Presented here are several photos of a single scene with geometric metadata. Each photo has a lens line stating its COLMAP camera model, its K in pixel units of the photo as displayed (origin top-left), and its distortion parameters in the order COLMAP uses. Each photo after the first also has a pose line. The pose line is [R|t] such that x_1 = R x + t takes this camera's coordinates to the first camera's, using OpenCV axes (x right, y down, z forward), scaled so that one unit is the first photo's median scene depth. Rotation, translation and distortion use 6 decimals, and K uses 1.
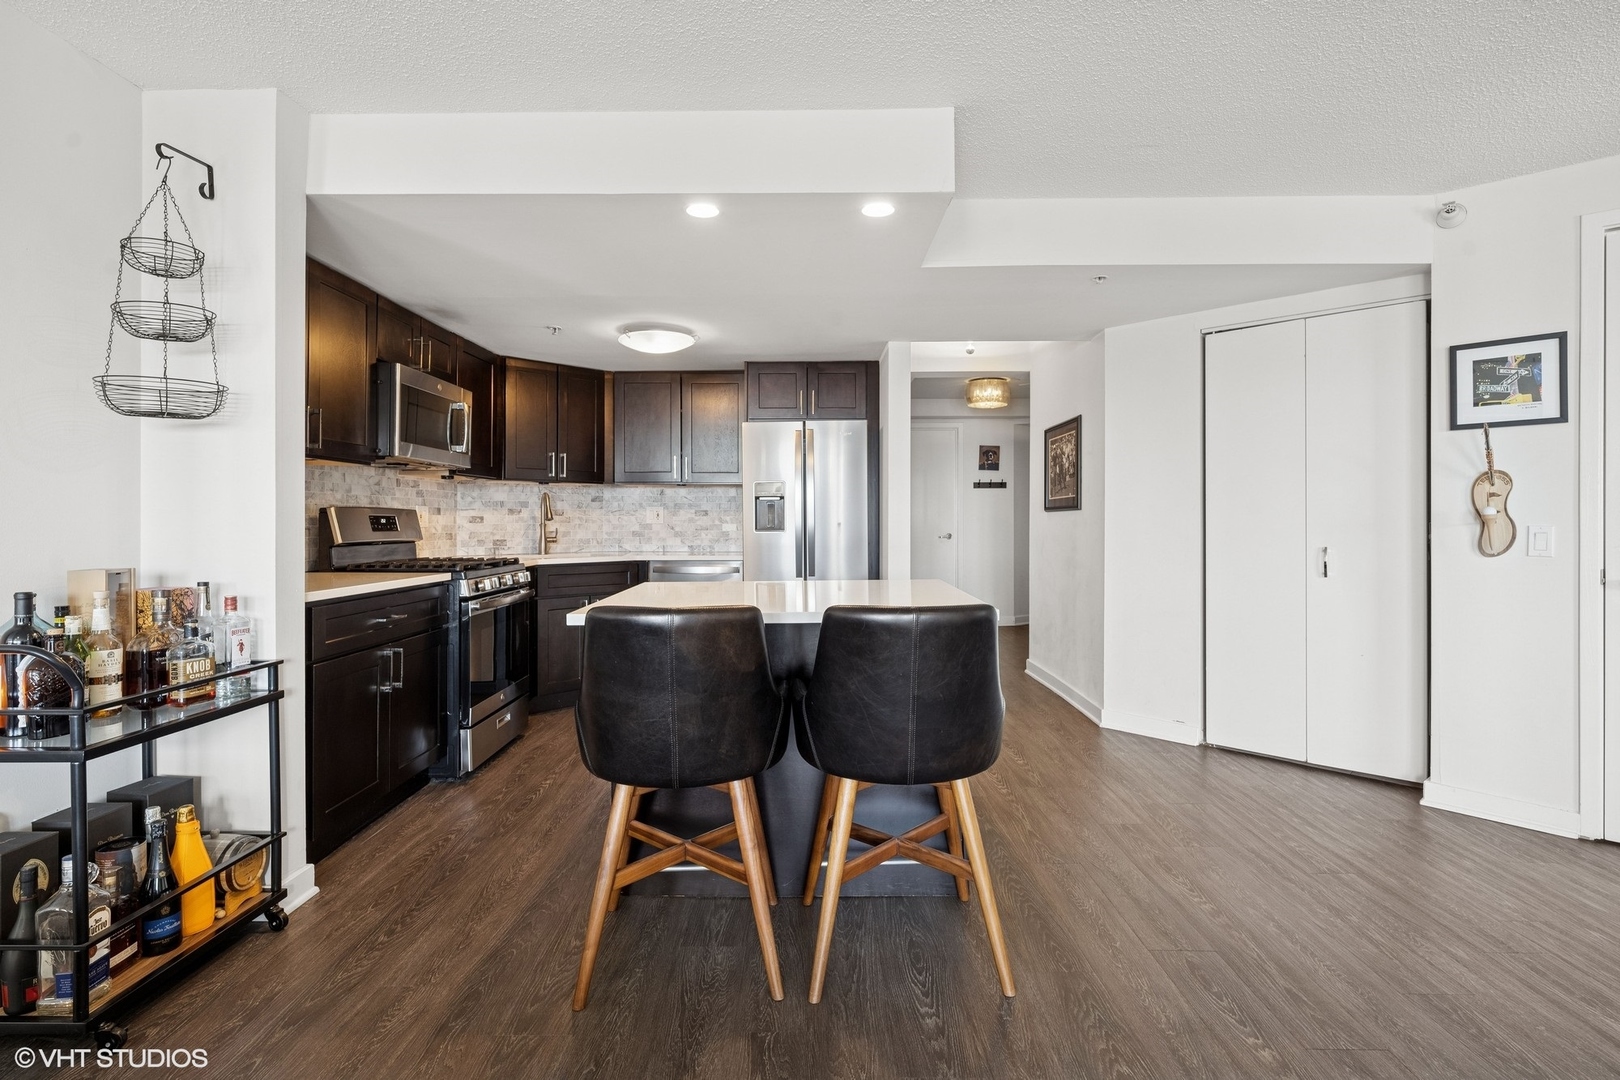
lens RADIAL K [[781.8, 0, 800.2], [0, 781.8, 521.8], [0, 0, 1]] dist [-0.002050, 0.000351]
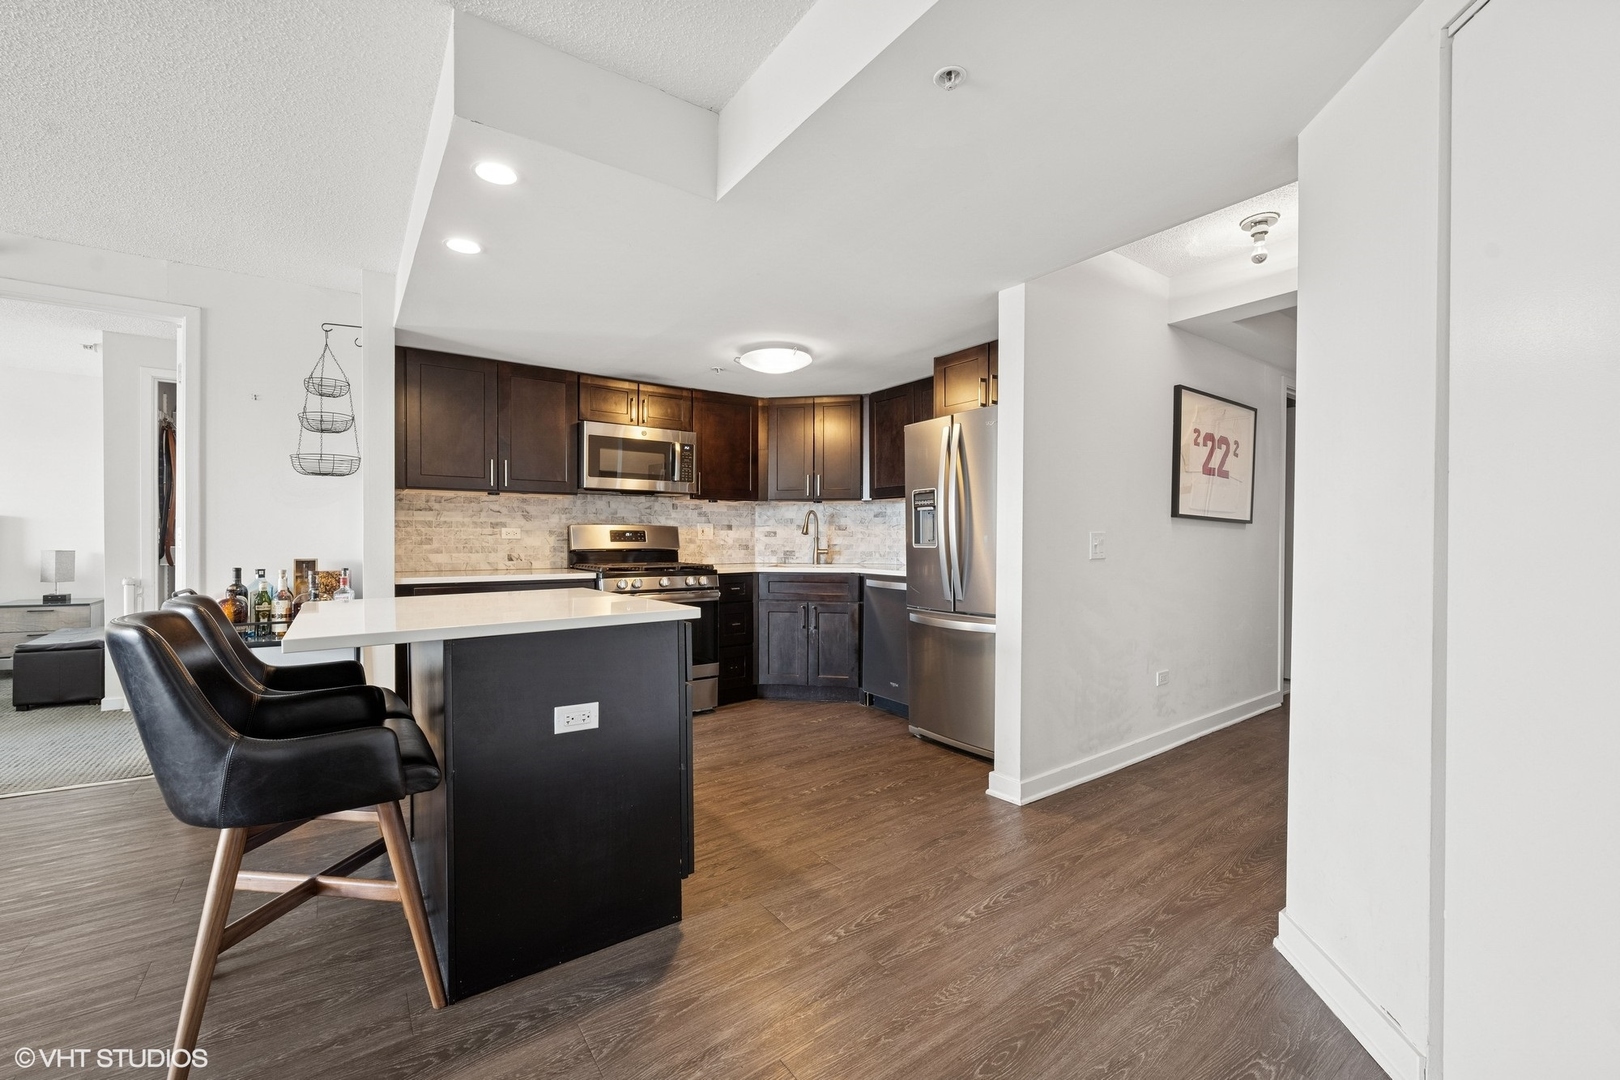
lens RADIAL K [[657.1, 0, 824.1], [0, 657.1, 544.4], [0, 0, 1]] dist [-0.011856, -0.000638]
pose [[0.602920, 0.009139, -0.797749, 0.598773], [-0.002598, 0.999952, 0.009491, 0.004627], [0.797797, -0.003650, 0.602915, 0.569161]]
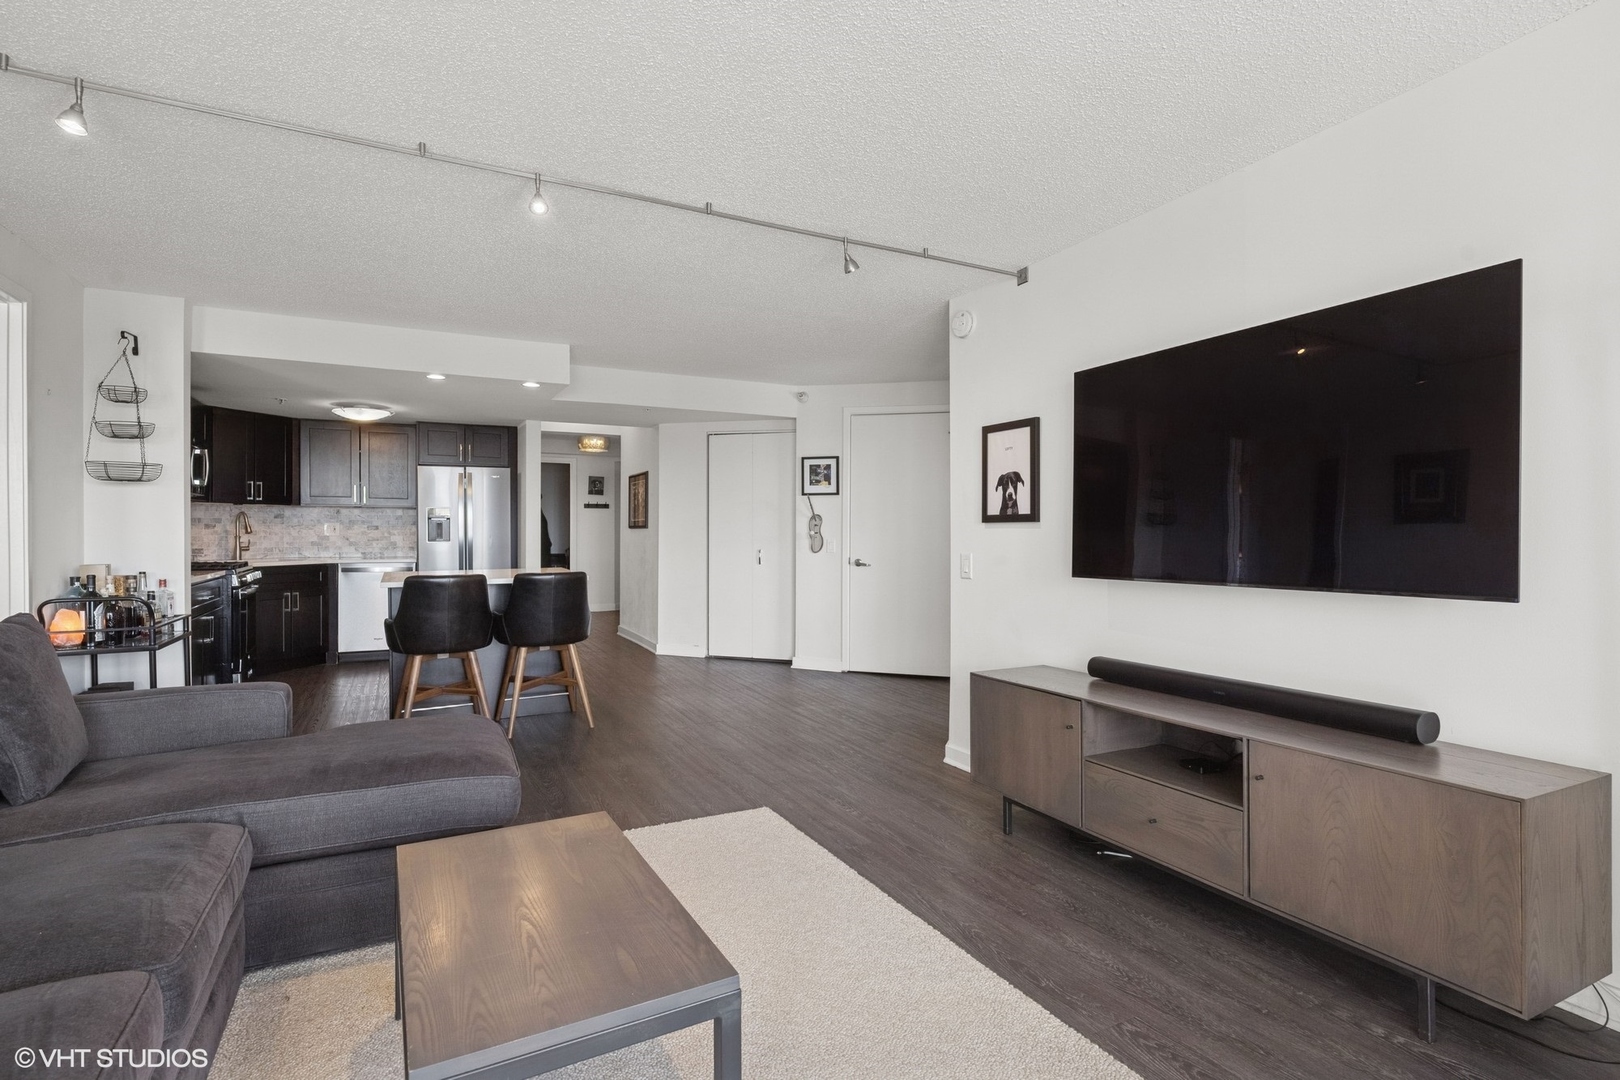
lens RADIAL K [[781.8, 0, 811.0], [0, 781.8, 534.9], [0, 0, 1]] dist [-0.002050, 0.000351]
pose [[0.880197, 0.001739, 0.474605, -0.147649], [-0.004927, 0.999973, 0.005473, -0.014640], [-0.474582, -0.007155, 0.880182, -0.749058]]
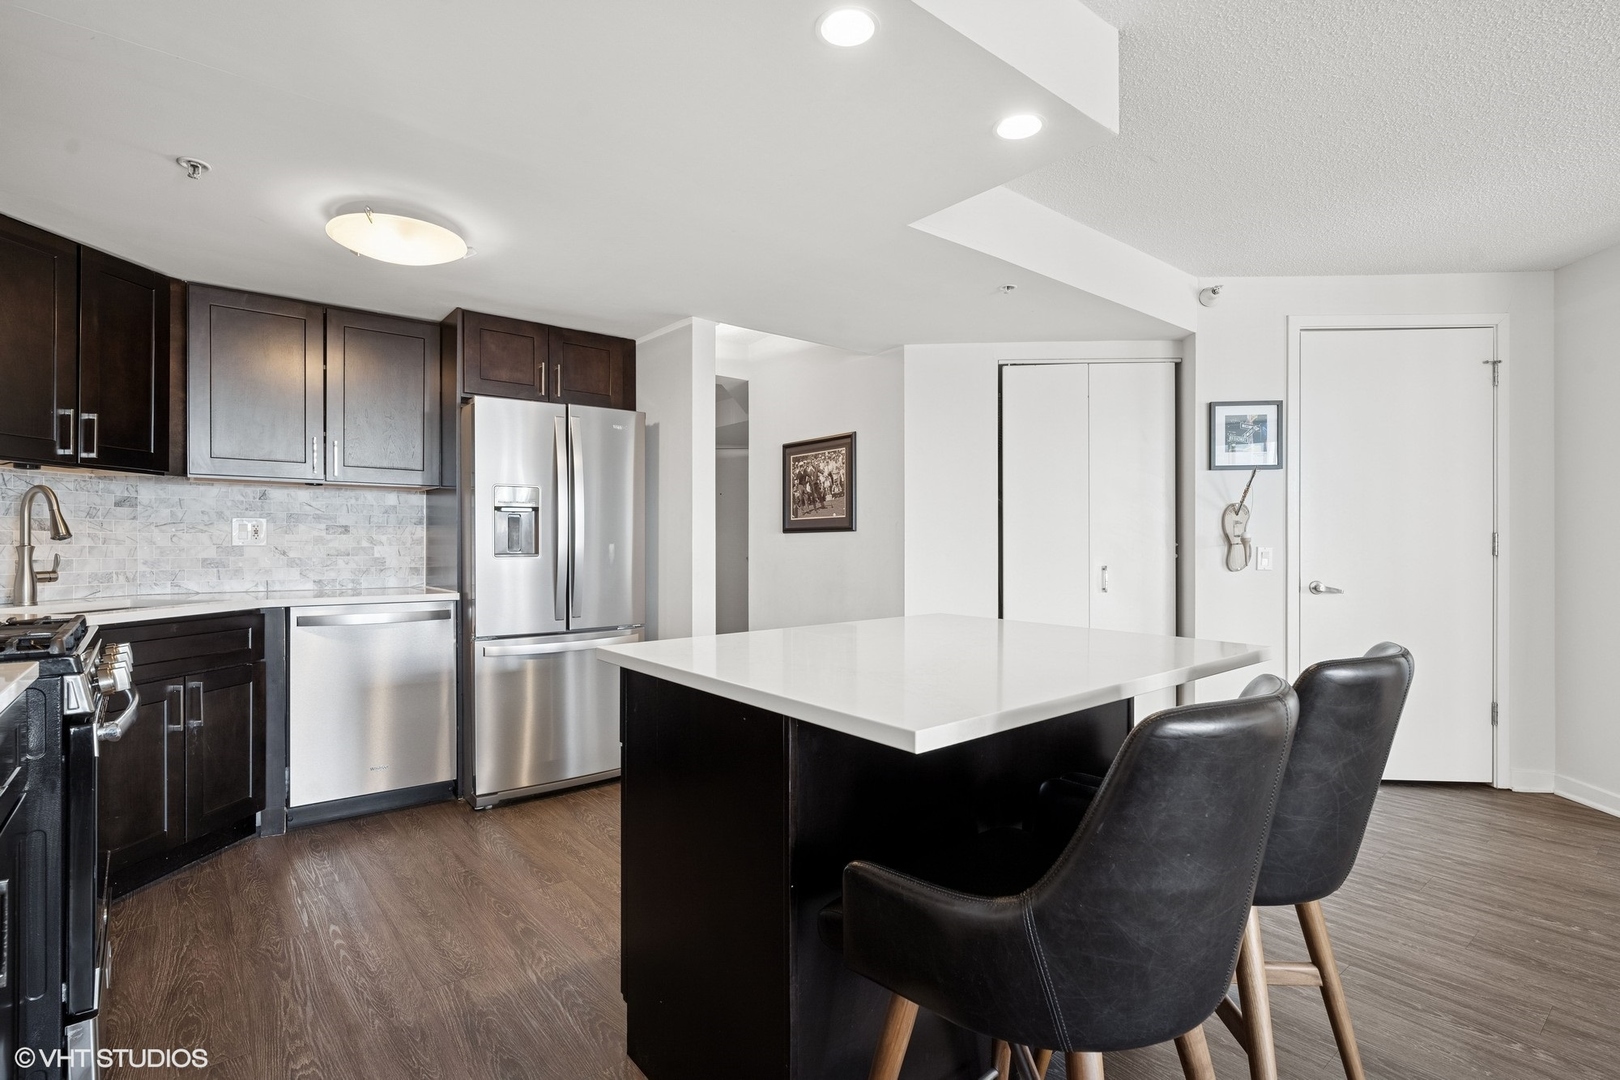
lens RADIAL K [[781.8, 0, 820.9], [0, 781.8, 544.7], [0, 0, 1]] dist [-0.002050, 0.000351]
pose [[0.762795, 0.001756, 0.646638, -0.348890], [-0.000893, 0.999998, -0.001662, 0.003085], [-0.646639, 0.000690, 0.762796, 0.360066]]
